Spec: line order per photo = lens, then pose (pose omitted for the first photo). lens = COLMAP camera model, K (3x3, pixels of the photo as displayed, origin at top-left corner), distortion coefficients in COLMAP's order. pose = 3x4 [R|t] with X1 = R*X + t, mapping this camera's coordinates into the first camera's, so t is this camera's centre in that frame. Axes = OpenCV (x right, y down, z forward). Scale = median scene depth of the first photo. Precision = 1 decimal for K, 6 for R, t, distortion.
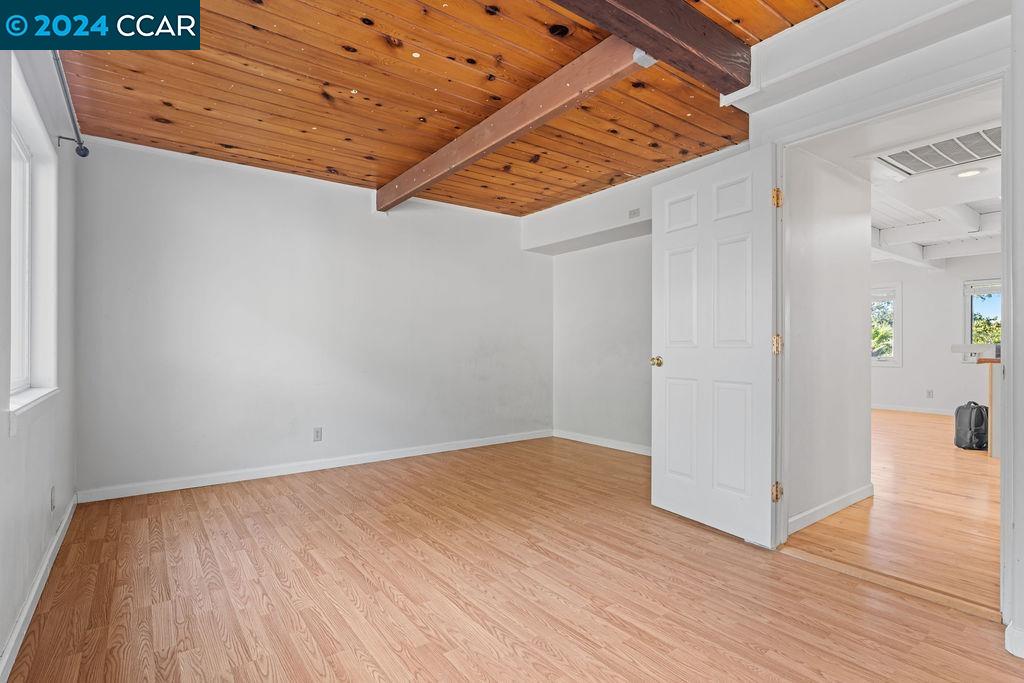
lens RADIAL K [[505.6, 0, 509.8], [0, 505.6, 345.8], [0, 0, 1]] dist [-0.003592, 0.000076]
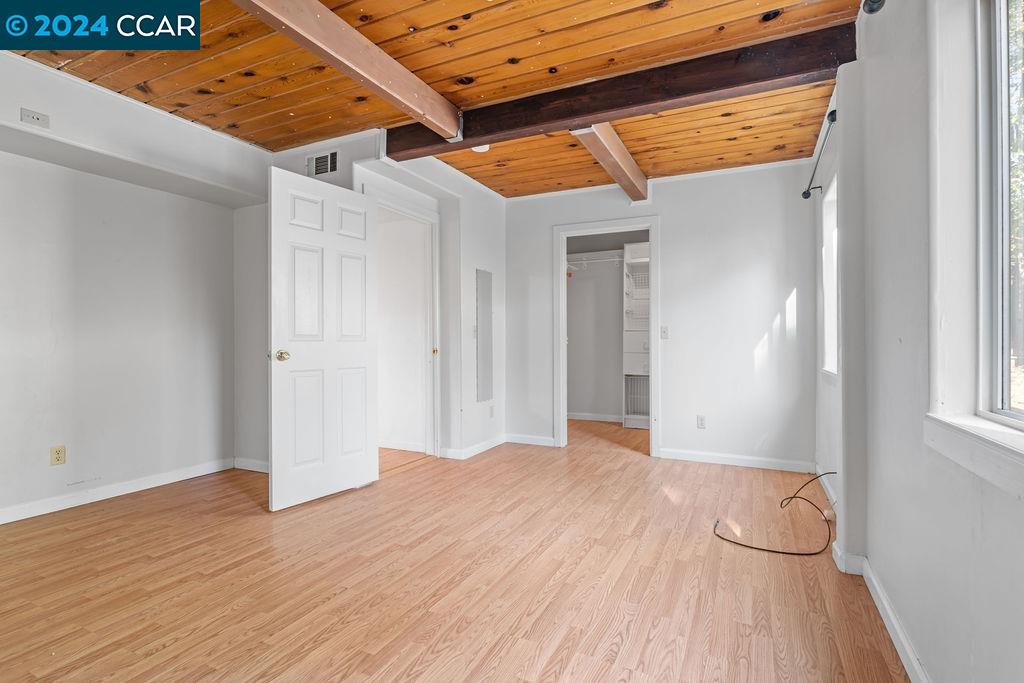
lens RADIAL K [[505.6, 0, 508.7], [0, 505.6, 340.6], [0, 0, 1]] dist [-0.003592, 0.000076]
pose [[-0.465222, 0.001420, 0.885193, -0.913535], [-0.003215, 0.999989, -0.003293, 0.005745], [-0.885188, -0.004378, -0.465212, 1.307698]]
